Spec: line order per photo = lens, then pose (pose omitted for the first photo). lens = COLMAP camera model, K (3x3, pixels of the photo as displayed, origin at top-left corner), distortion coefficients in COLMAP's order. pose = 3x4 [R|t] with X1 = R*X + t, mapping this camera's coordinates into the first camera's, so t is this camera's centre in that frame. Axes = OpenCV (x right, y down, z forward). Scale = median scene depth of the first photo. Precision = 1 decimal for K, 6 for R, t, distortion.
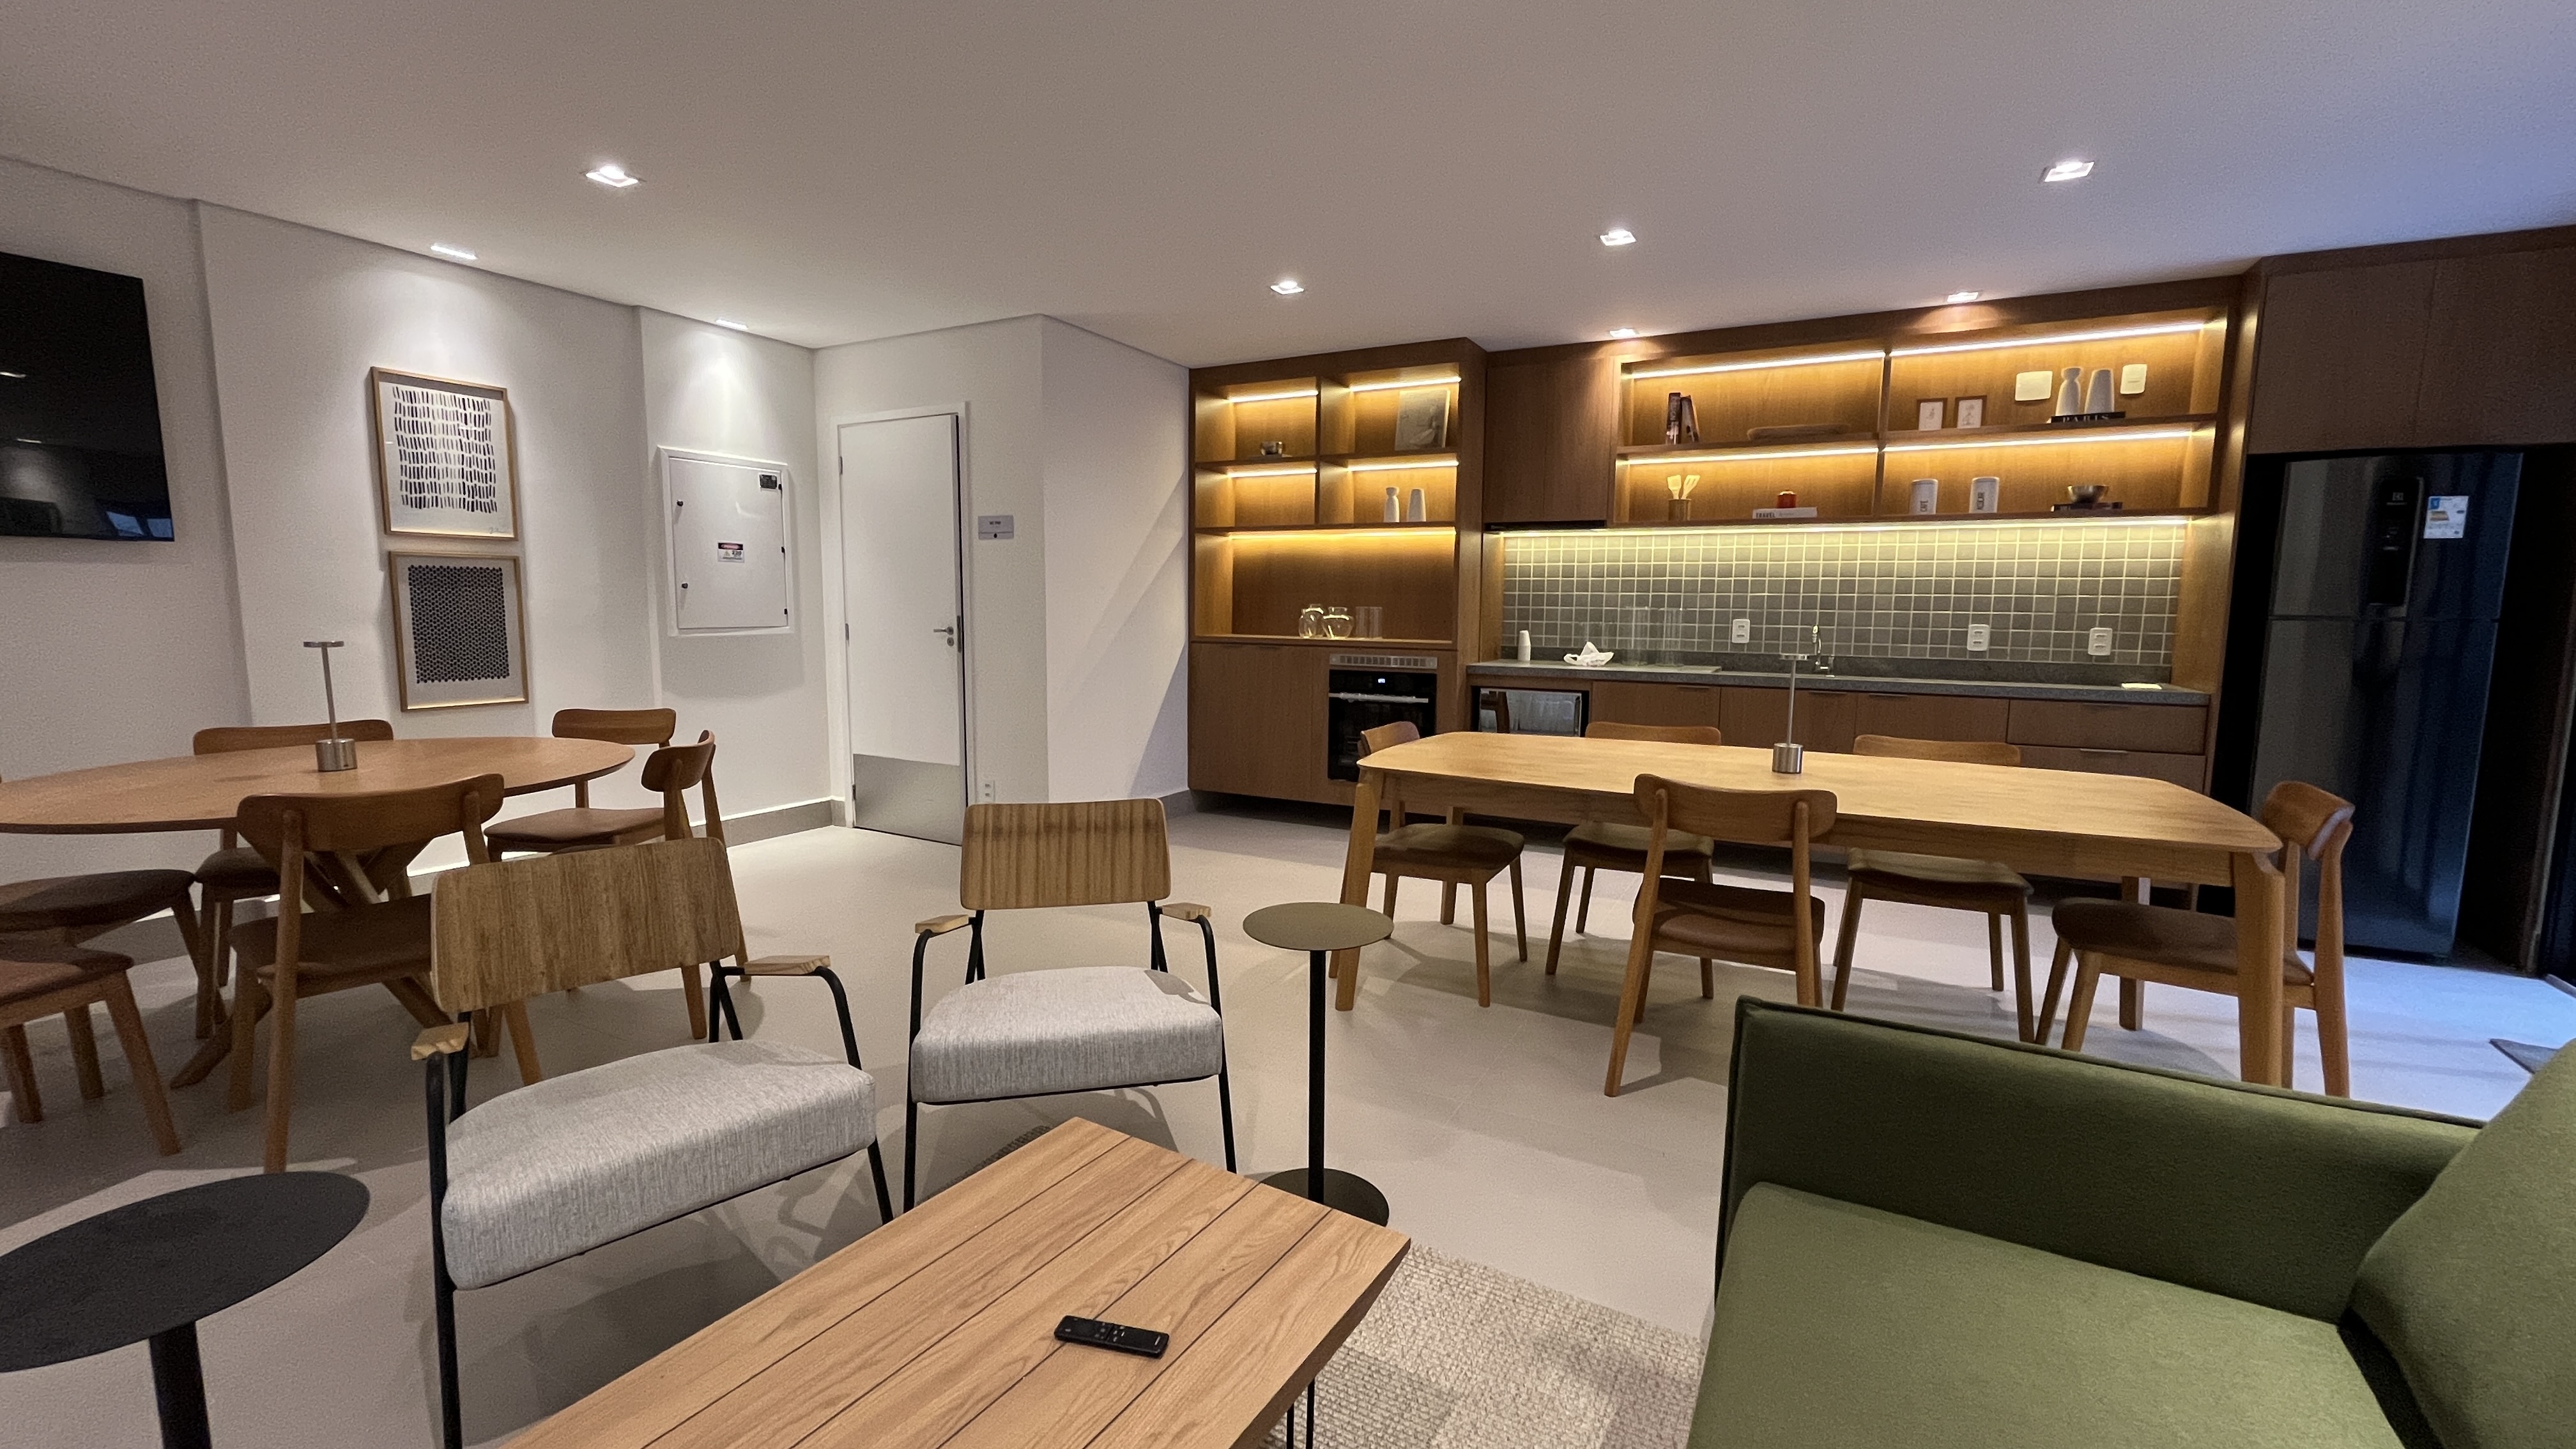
lens RADIAL K [[1060.7, 0, 1289.6], [0, 1060.7, 721.8], [0, 0, 1]] dist [0.020695, 0.000076]
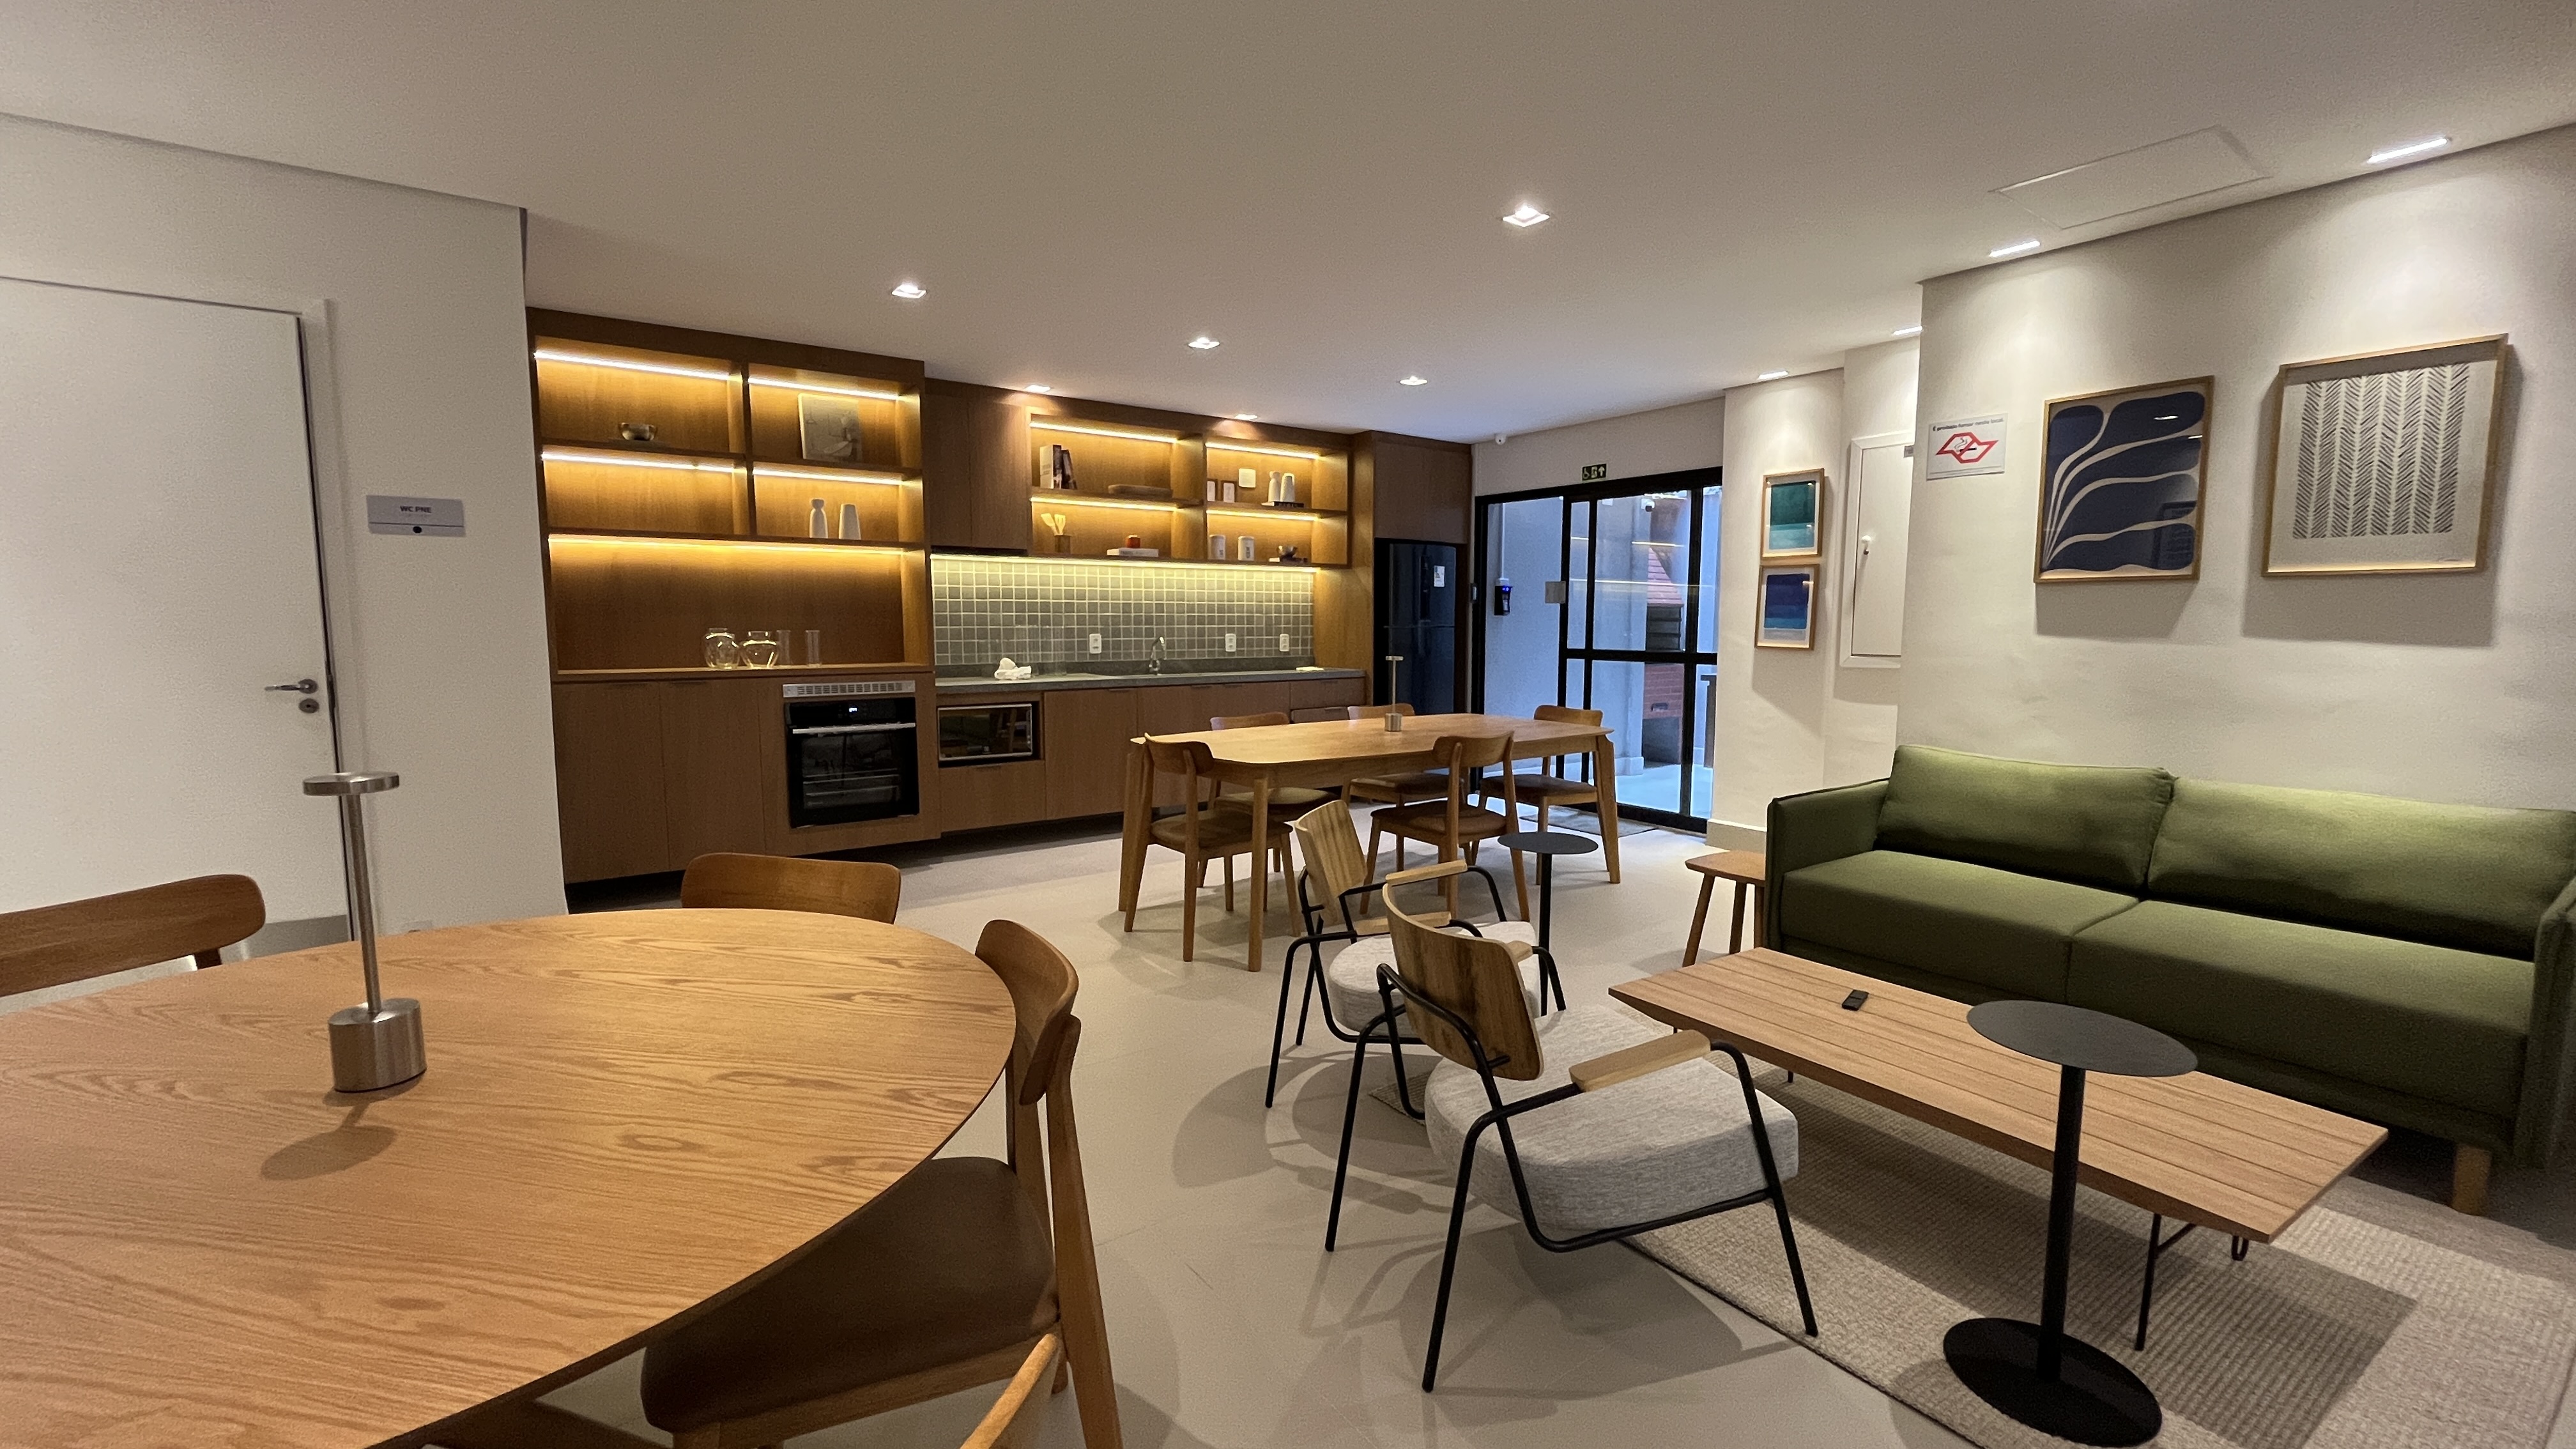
lens RADIAL K [[1060.7, 0, 1283.9], [0, 1060.7, 725.2], [0, 0, 1]] dist [0.020695, 0.000076]
pose [[0.444847, -0.102092, 0.889769, -0.607901], [0.106979, 0.992426, 0.060386, -0.043513], [-0.889195, 0.068324, 0.452399, 0.261049]]
